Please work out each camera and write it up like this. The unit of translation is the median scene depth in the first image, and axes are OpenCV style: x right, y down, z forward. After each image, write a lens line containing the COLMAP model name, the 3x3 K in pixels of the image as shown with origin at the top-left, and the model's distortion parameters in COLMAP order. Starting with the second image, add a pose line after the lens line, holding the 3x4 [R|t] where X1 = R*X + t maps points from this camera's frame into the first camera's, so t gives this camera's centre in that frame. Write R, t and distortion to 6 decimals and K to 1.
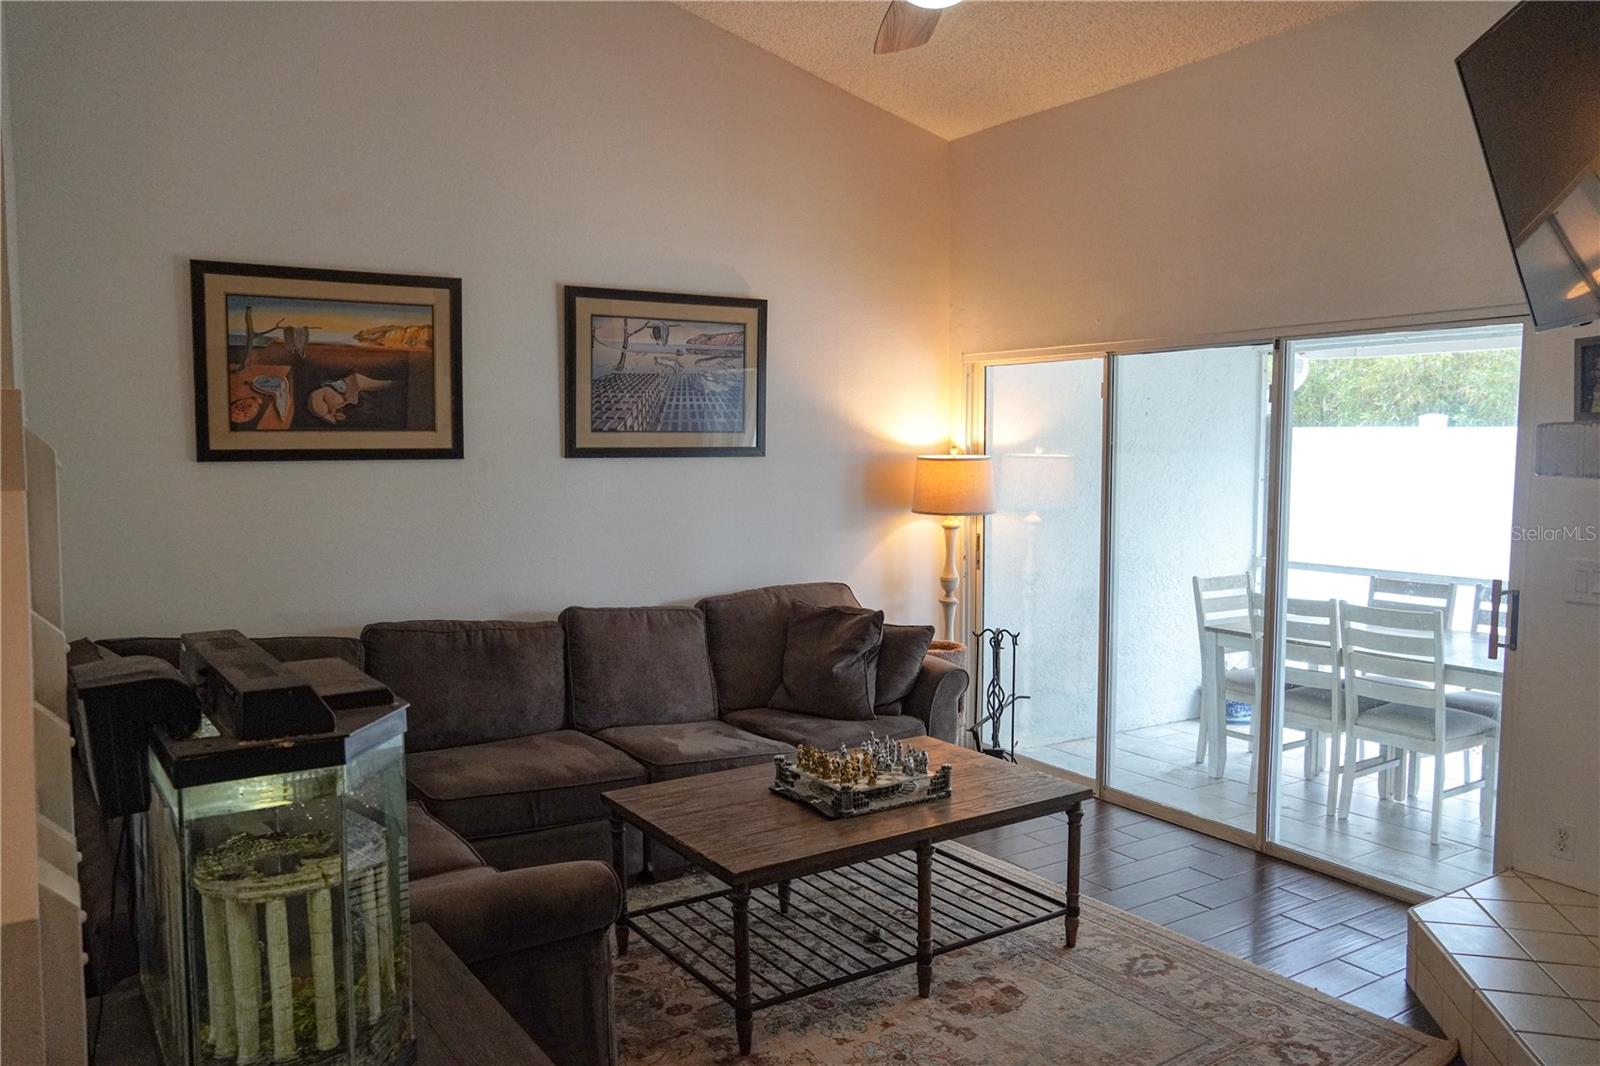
lens RADIAL K [[1187.3, 0, 812.3], [0, 1187.3, 531.9], [0, 0, 1]] dist [-0.024340, 0.005487]
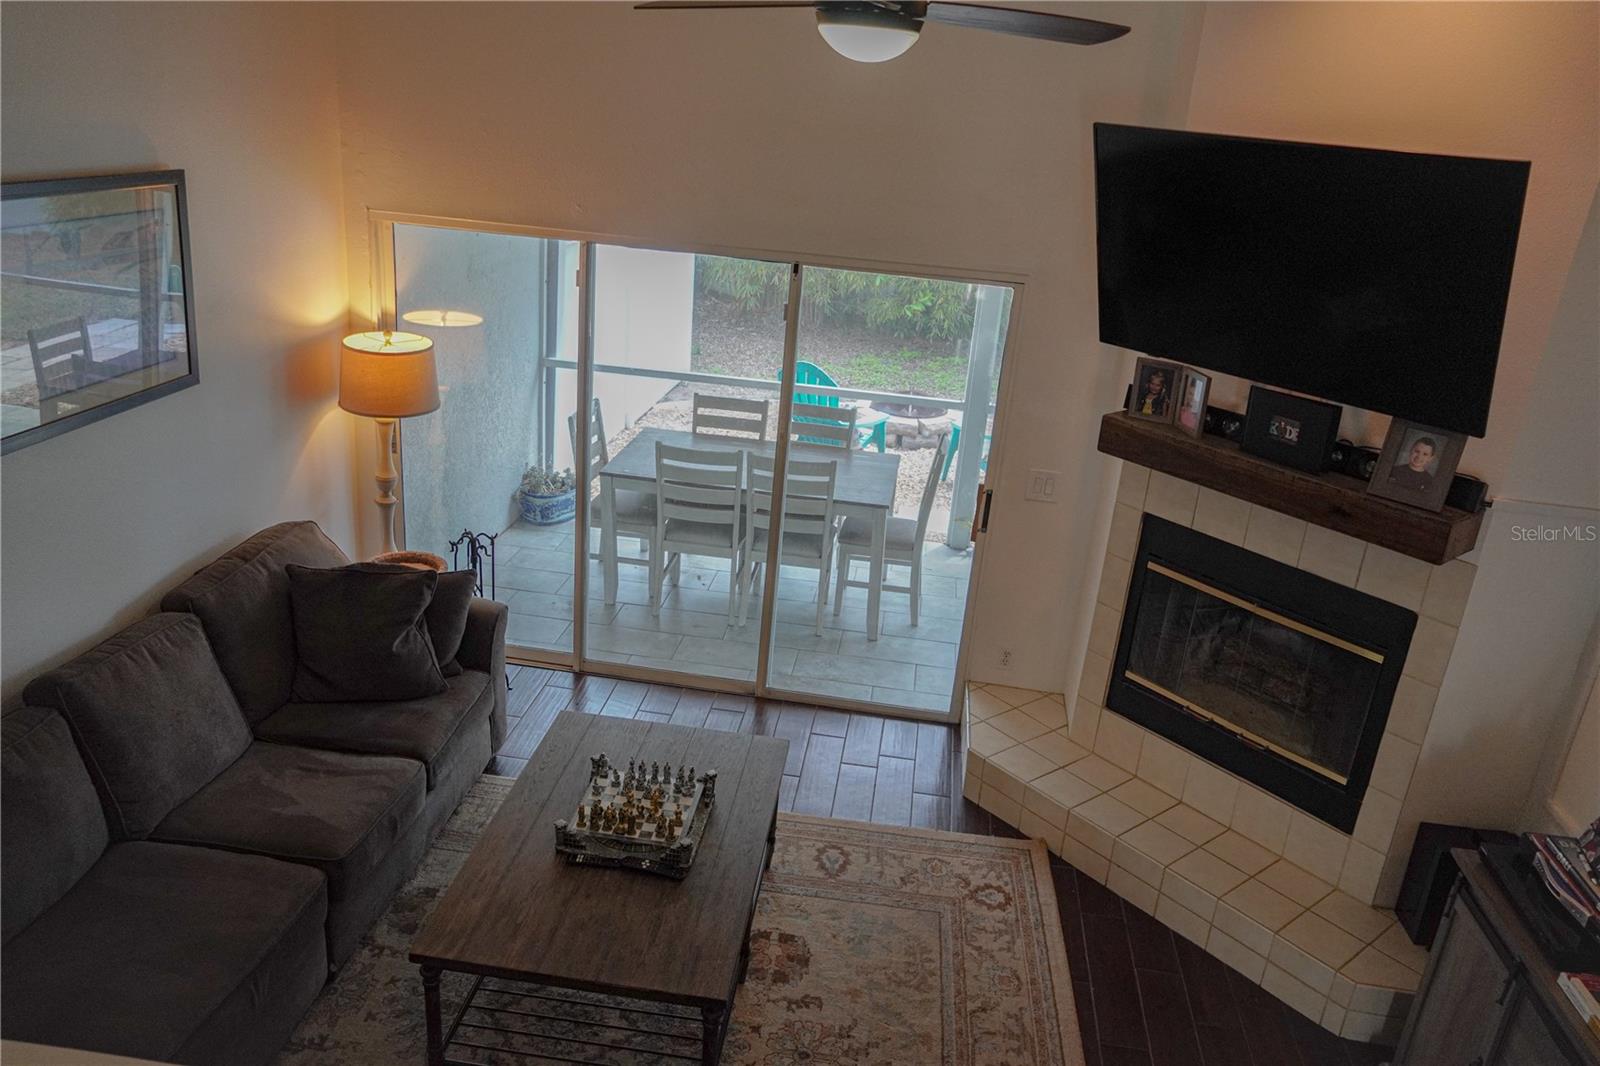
lens RADIAL K [[1187.3, 0, 812.3], [0, 1187.3, 531.9], [0, 0, 1]] dist [-0.024340, 0.005487]
pose [[0.642283, -0.218108, 0.734780, -0.364057], [-0.026547, 0.951752, 0.305717, -0.215158], [-0.766007, -0.215863, 0.605505, 0.234601]]
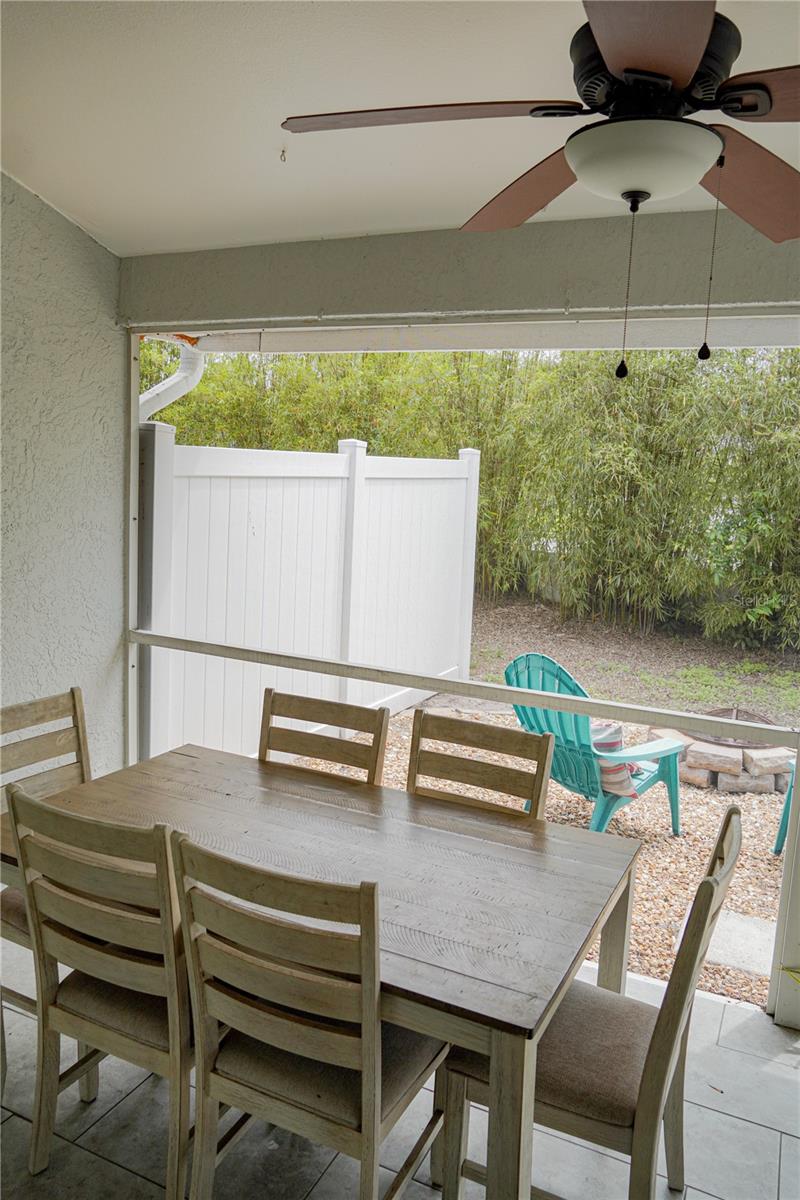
lens RADIAL K [[890.5, 0, 400.0], [0, 890.5, 600.0], [0, 0, 1]] dist [-0.024340, 0.005487]
pose [[0.858002, -0.034929, 0.512457, 0.340156], [-0.009664, 0.996411, 0.084095, -0.059118], [-0.513555, -0.077106, 0.854585, 0.651831]]
